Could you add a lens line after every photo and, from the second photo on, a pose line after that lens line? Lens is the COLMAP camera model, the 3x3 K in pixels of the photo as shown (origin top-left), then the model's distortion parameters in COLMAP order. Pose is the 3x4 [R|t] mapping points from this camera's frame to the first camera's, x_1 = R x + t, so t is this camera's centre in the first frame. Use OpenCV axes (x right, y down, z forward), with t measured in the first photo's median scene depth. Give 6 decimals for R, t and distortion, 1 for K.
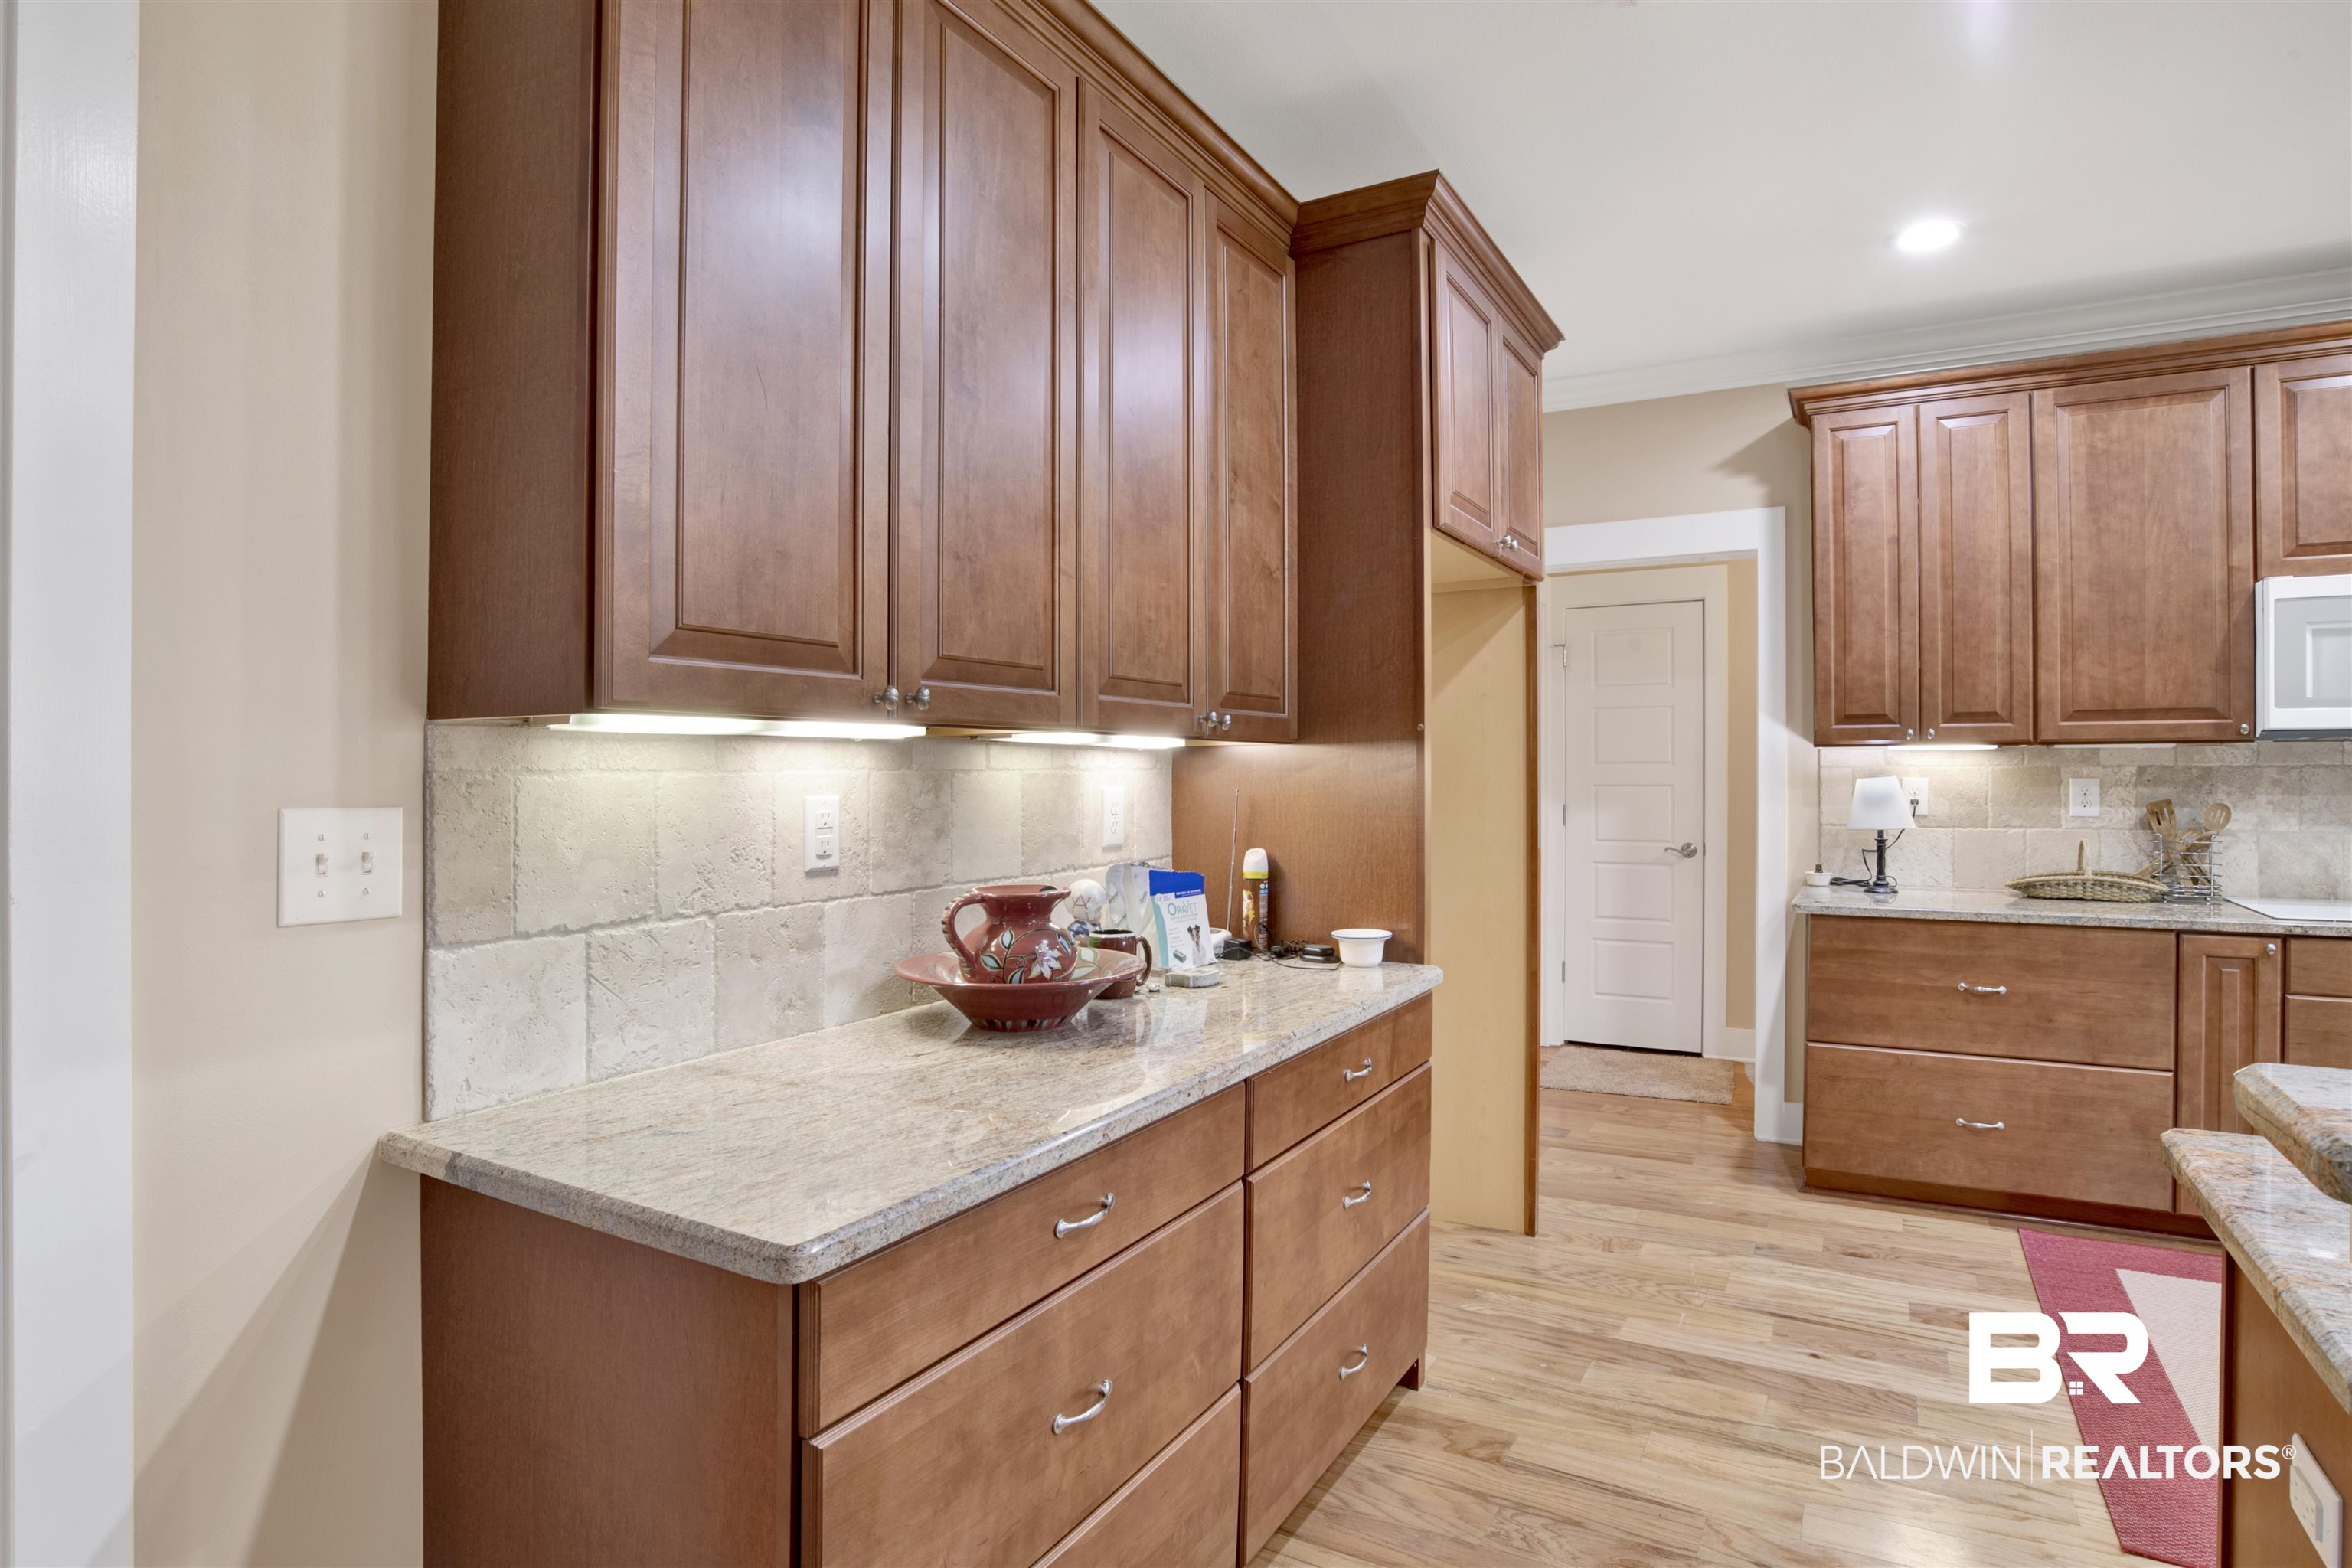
lens RADIAL K [[1240.8, 0, 1188.3], [0, 1240.8, 770.1], [0, 0, 1]] dist [-0.057294, 0.015980]
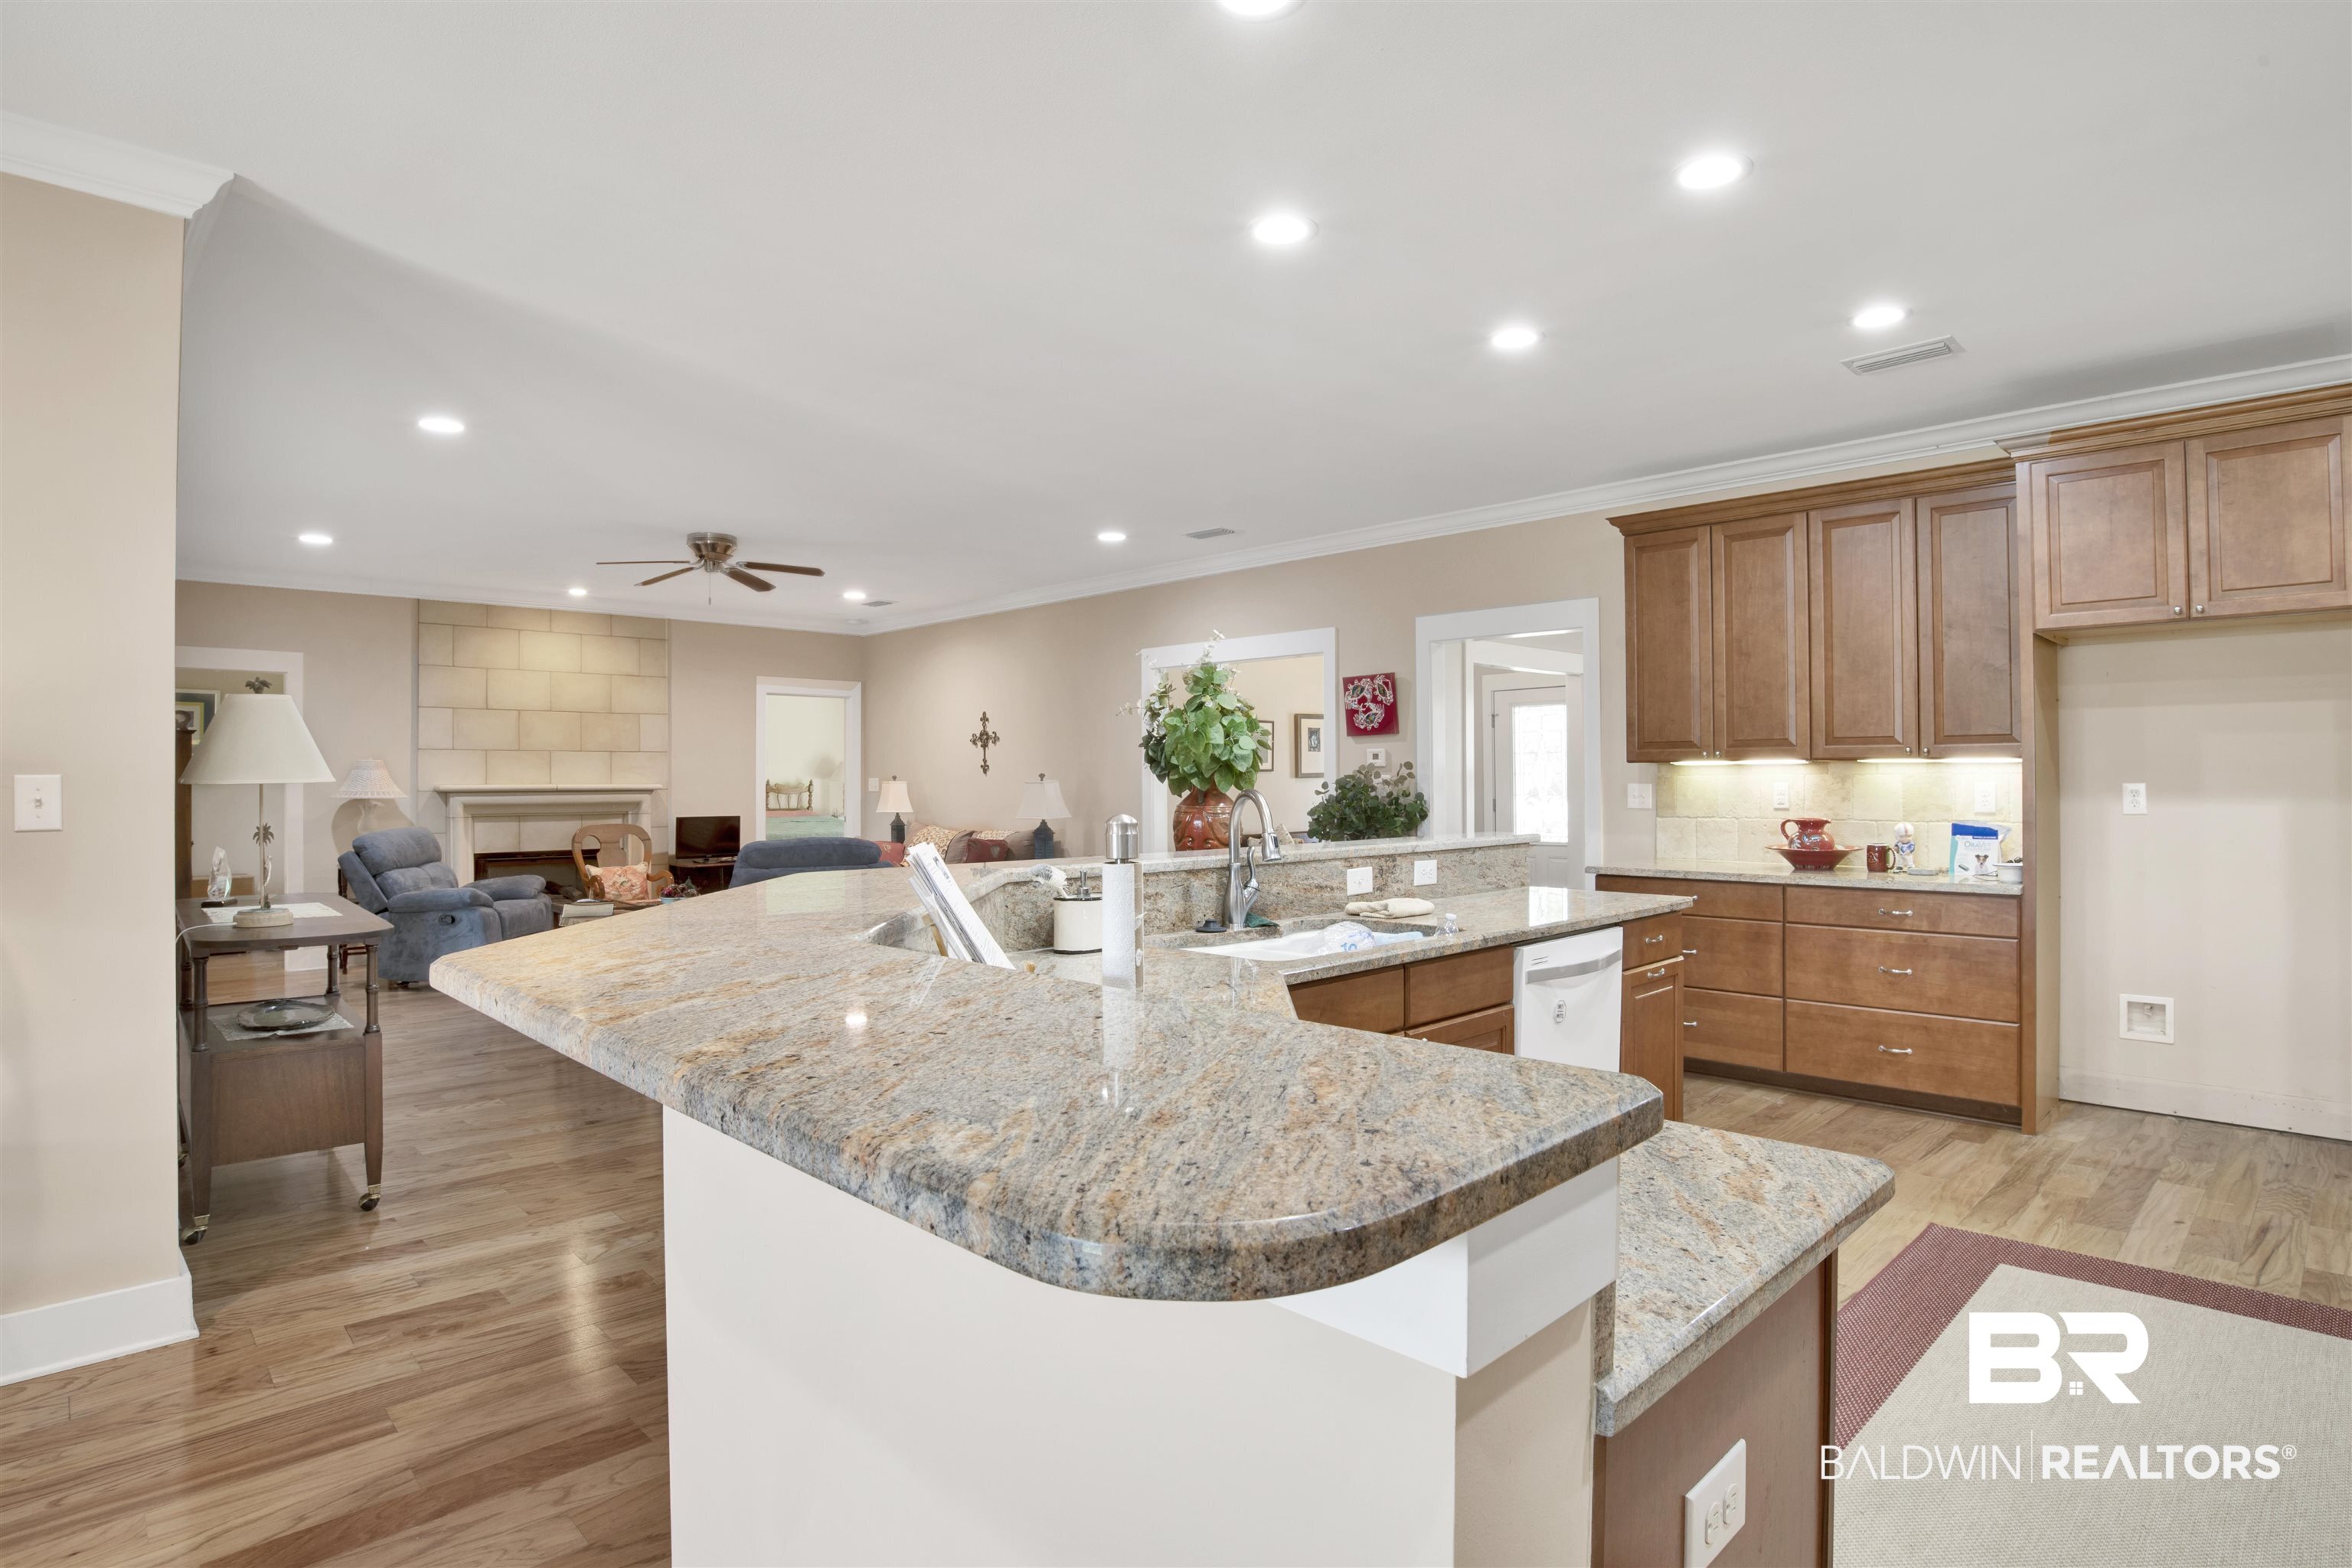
lens RADIAL K [[1240.8, 0, 1188.3], [0, 1240.8, 761.3], [0, 0, 1]] dist [-0.057294, 0.015980]
pose [[-0.281172, -0.007528, -0.959628, 1.546445], [0.005960, 0.999936, -0.009591, -0.006133], [0.959639, -0.008416, -0.281109, 0.251991]]
